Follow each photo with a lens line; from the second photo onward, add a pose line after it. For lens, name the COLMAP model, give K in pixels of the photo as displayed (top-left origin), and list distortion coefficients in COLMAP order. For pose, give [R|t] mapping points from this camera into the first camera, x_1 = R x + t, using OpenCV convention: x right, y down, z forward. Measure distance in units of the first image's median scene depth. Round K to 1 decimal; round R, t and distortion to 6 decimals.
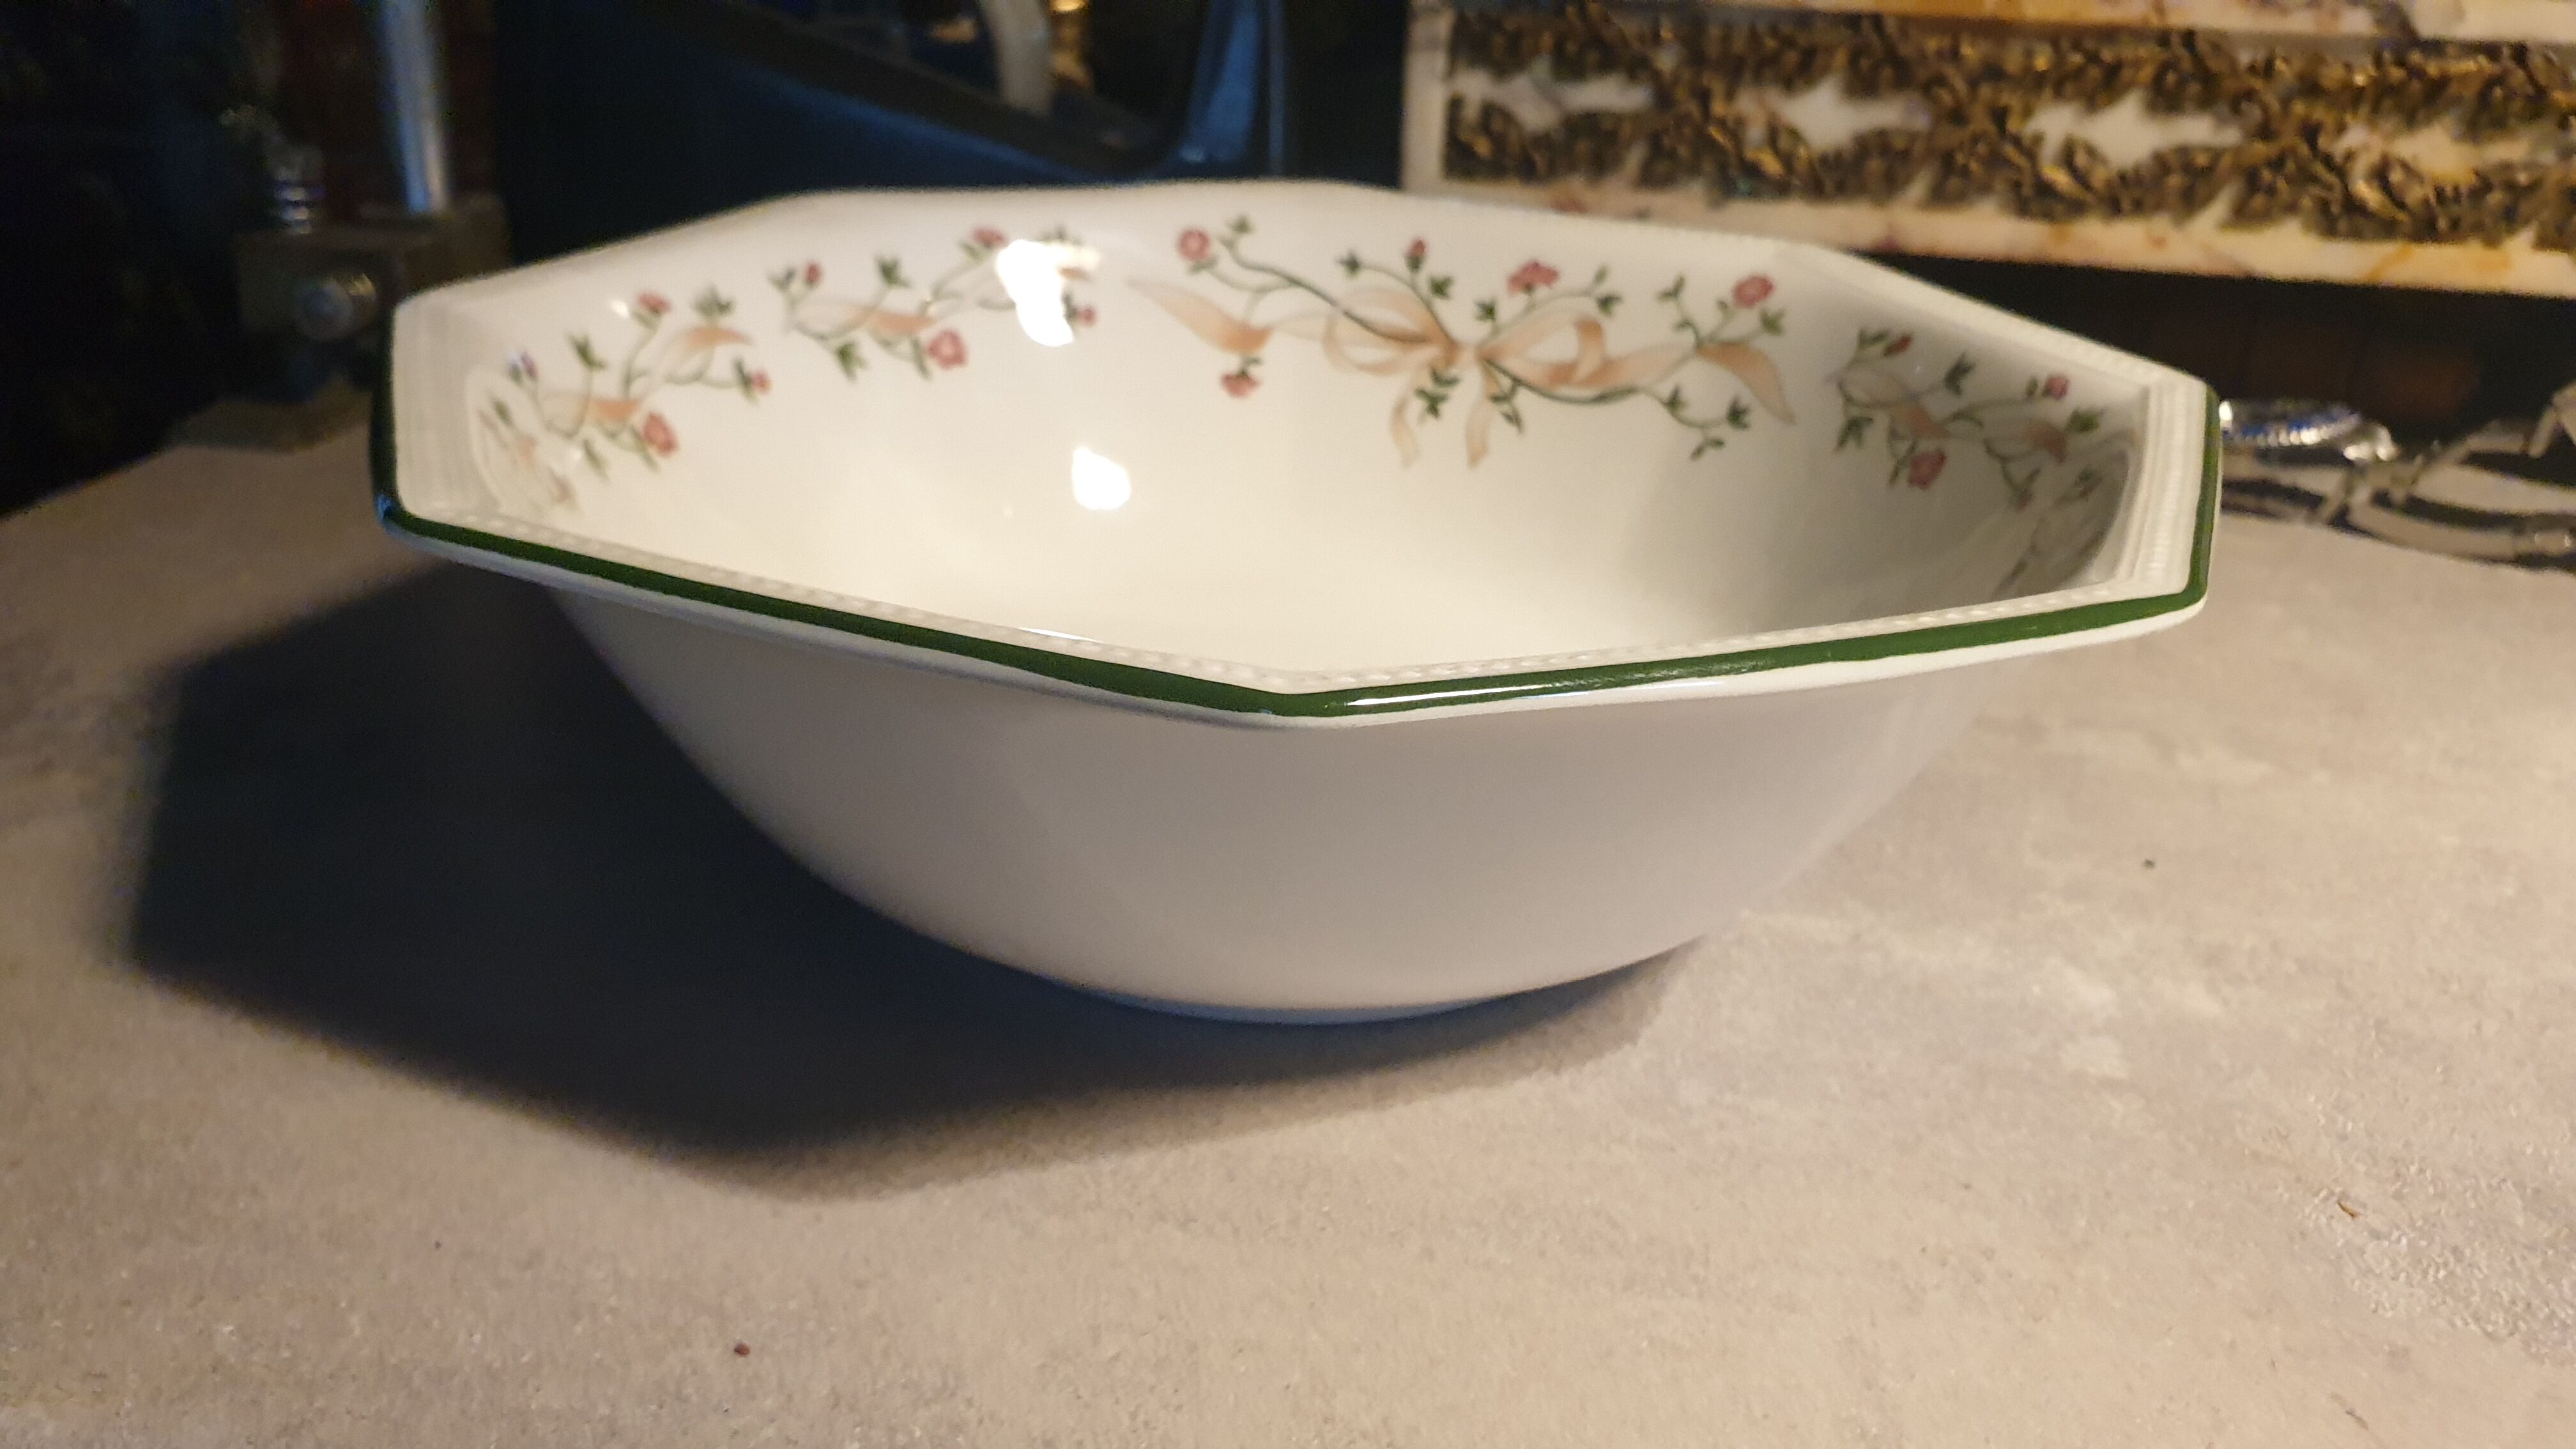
lens RADIAL K [[2153.6, 0, 1214.5], [0, 2153.6, 639.6], [0, 0, 1]] dist [-0.010342, 0.052477]
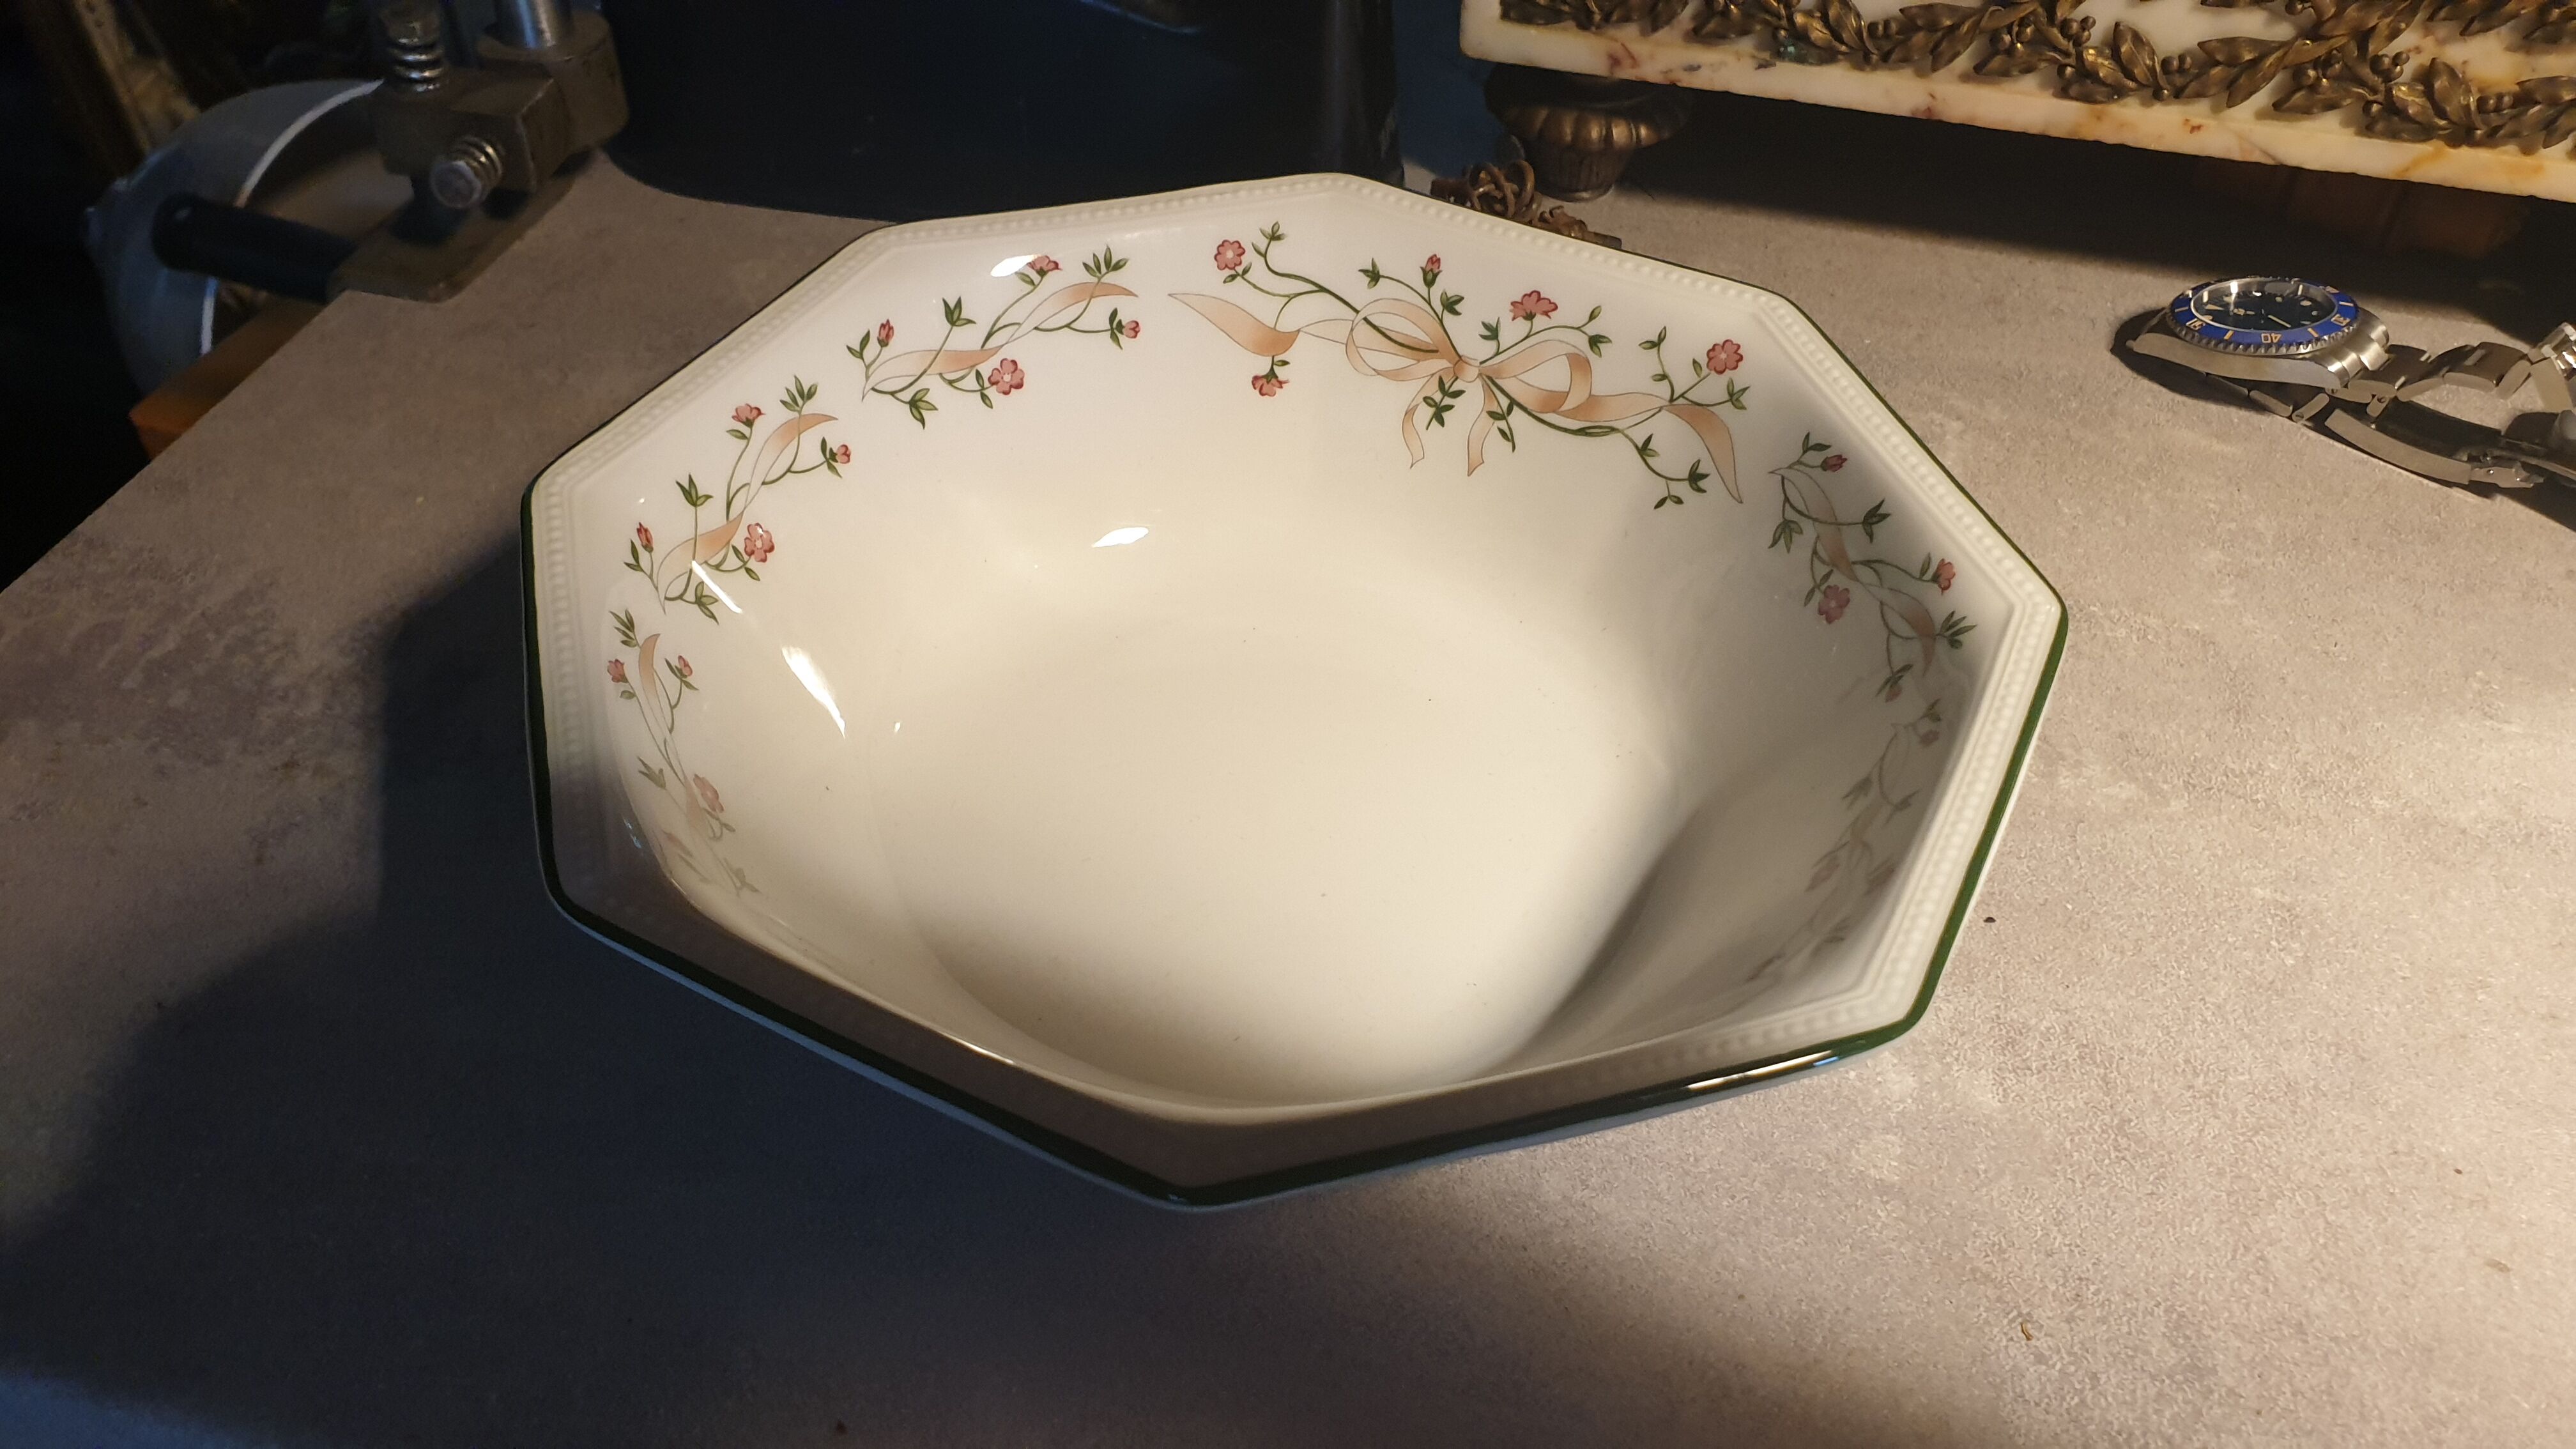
lens RADIAL K [[2153.6, 0, 1175.2], [0, 2153.6, 622.2], [0, 0, 1]] dist [-0.010342, 0.052477]
pose [[0.995994, 0.029859, -0.084286, 0.062488], [-0.001888, 0.949412, 0.314028, -0.356953], [0.089398, -0.312611, 0.945665, -0.106430]]
